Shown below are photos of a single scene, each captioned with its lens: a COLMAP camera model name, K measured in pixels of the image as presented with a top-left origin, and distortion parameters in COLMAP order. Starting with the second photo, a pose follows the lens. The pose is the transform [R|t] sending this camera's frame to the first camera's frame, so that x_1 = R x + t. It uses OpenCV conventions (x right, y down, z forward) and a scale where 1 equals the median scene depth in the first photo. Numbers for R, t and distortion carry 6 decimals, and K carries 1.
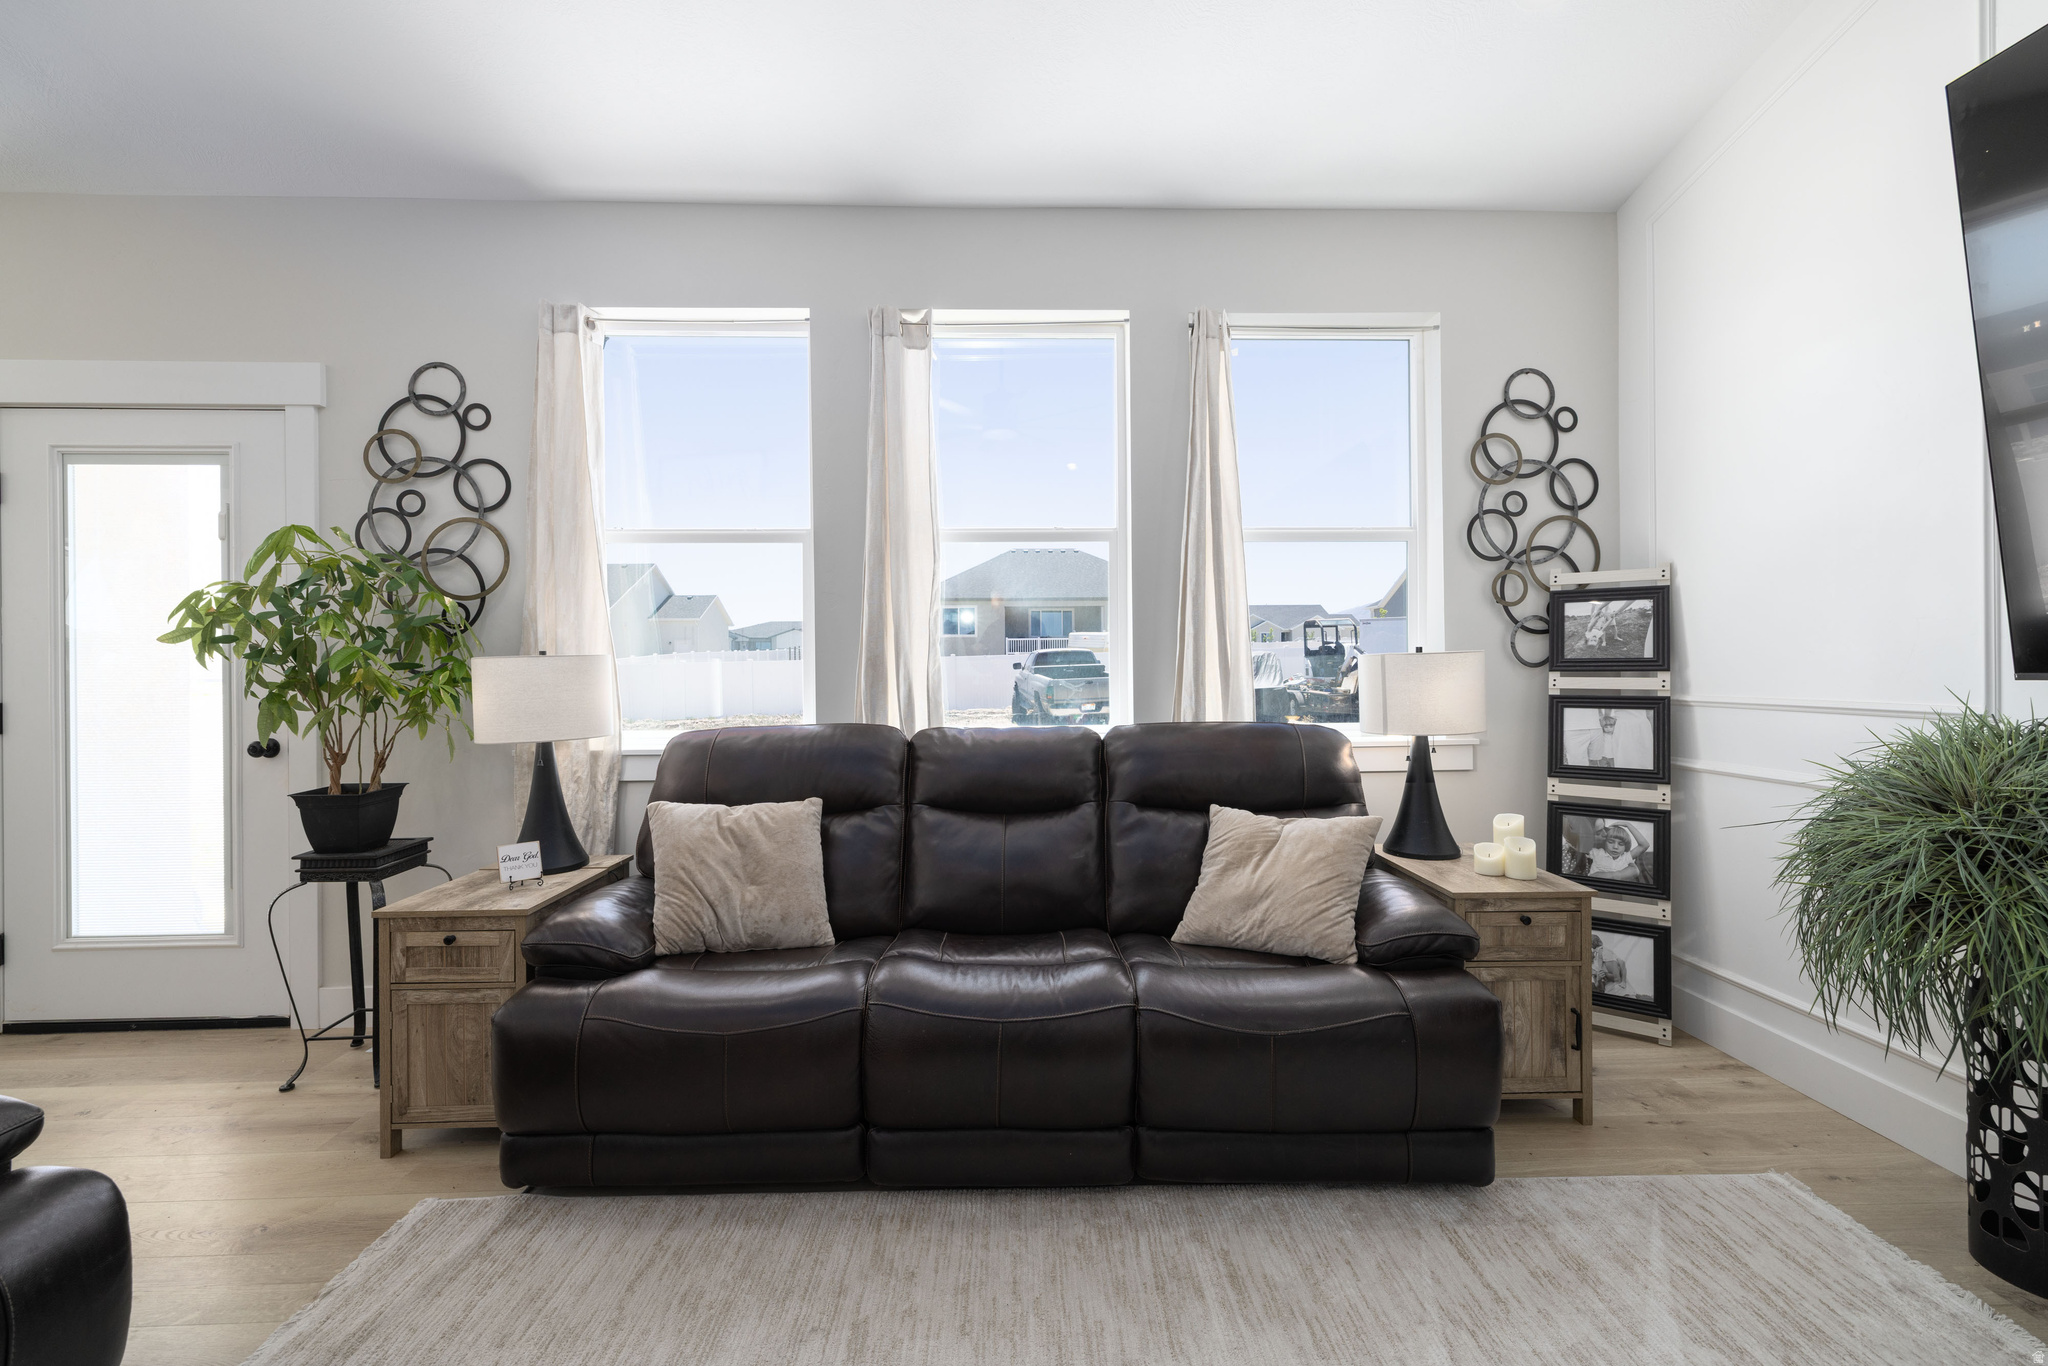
lens RADIAL K [[869.3, 0, 1029.6], [0, 869.3, 667.8], [0, 0, 1]] dist [0.000482, 0.000698]
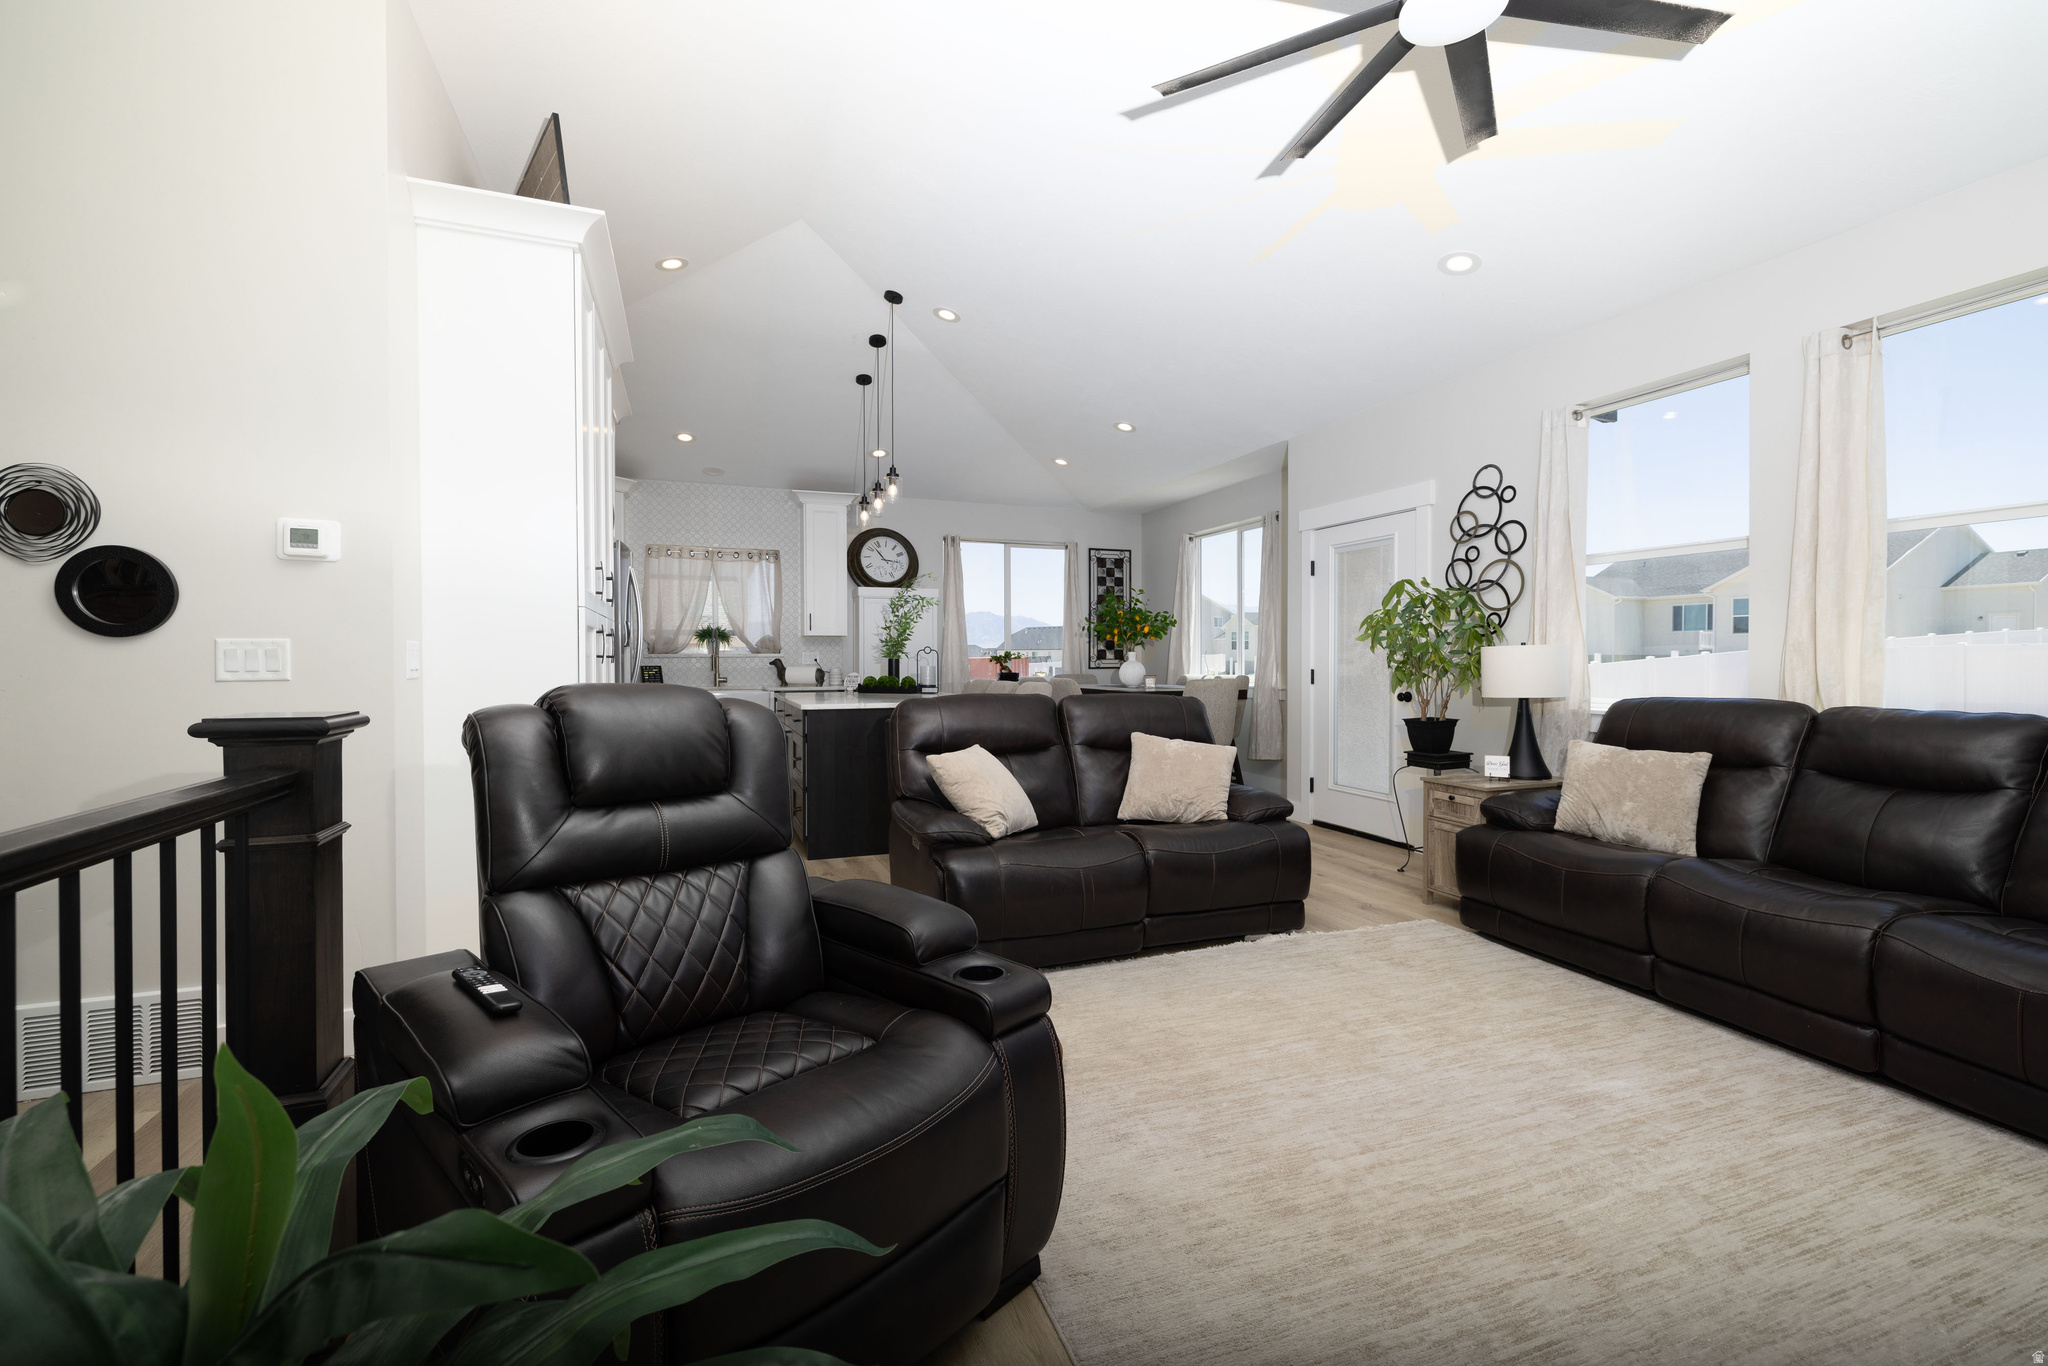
lens RADIAL K [[869.3, 0, 1030.3], [0, 869.3, 671.5], [0, 0, 1]] dist [0.000482, 0.000698]
pose [[0.333063, 0.021569, -0.942658, 0.599210], [0.000467, 0.999734, 0.023040, -0.003214], [0.942905, -0.008114, 0.332964, -0.363964]]
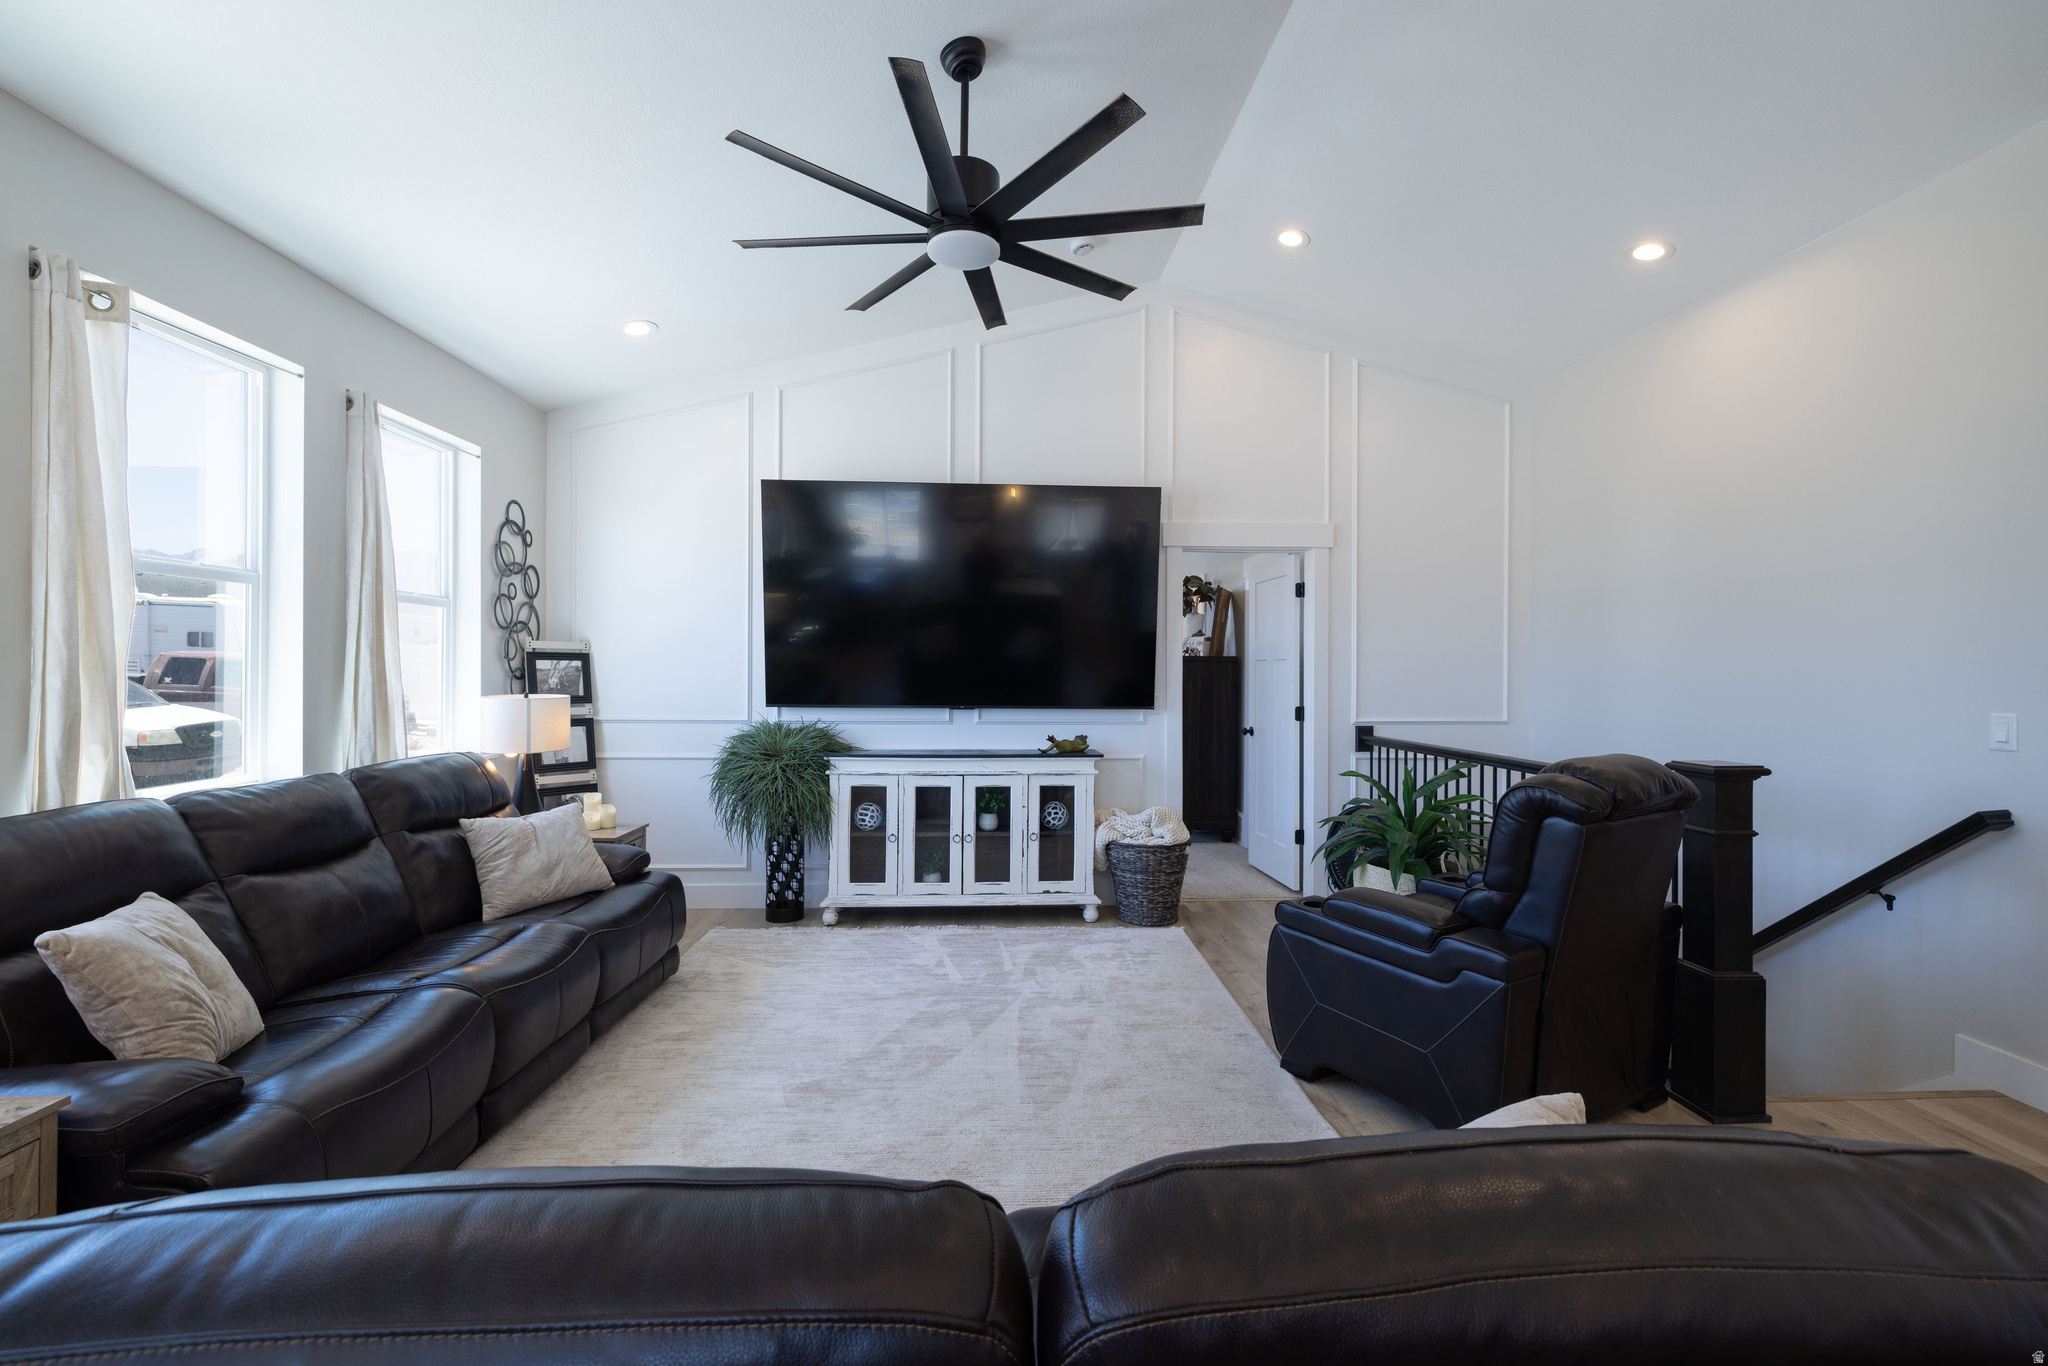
lens RADIAL K [[869.3, 0, 1021.8], [0, 869.3, 673.0], [0, 0, 1]] dist [0.000482, 0.000698]
pose [[-0.022393, 0.004876, 0.999737, -0.997760], [-0.006212, 0.999968, -0.005017, -0.051930], [-0.999730, -0.006323, -0.022362, 0.182101]]
